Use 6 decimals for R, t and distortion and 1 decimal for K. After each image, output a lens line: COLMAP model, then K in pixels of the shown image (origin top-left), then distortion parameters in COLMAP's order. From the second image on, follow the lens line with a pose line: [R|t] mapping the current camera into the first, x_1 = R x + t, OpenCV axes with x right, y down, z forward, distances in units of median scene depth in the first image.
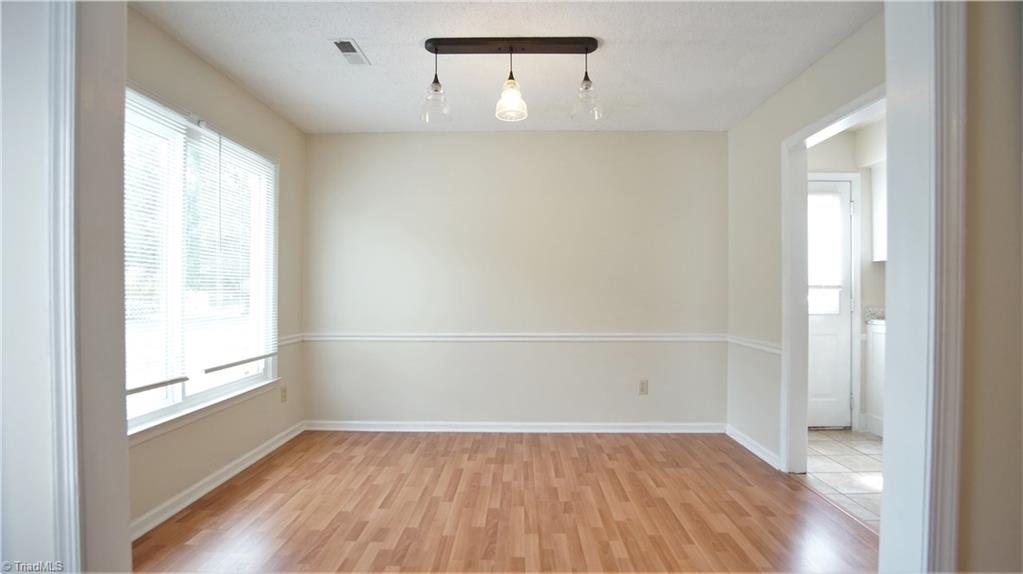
lens RADIAL K [[453.4, 0, 509.8], [0, 453.4, 294.5], [0, 0, 1]] dist [-0.040292, 0.007378]
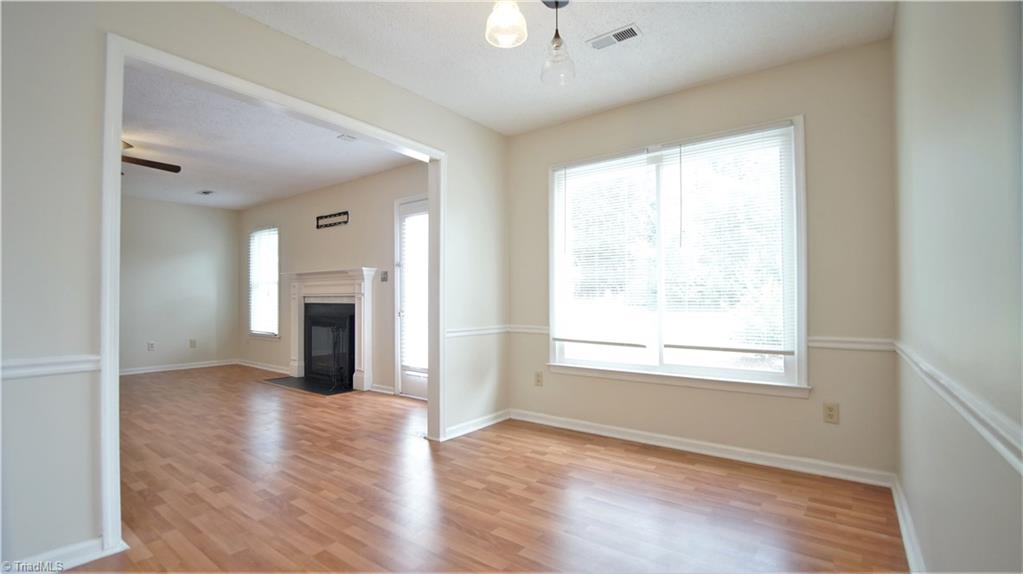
lens RADIAL K [[453.4, 0, 509.8], [0, 453.4, 294.5], [0, 0, 1]] dist [-0.040292, 0.007378]
pose [[-0.576871, 0.009407, -0.816781, 0.582850], [0.006691, 0.999955, 0.006791, 0.016244], [0.816808, -0.001548, -0.576908, 1.357726]]
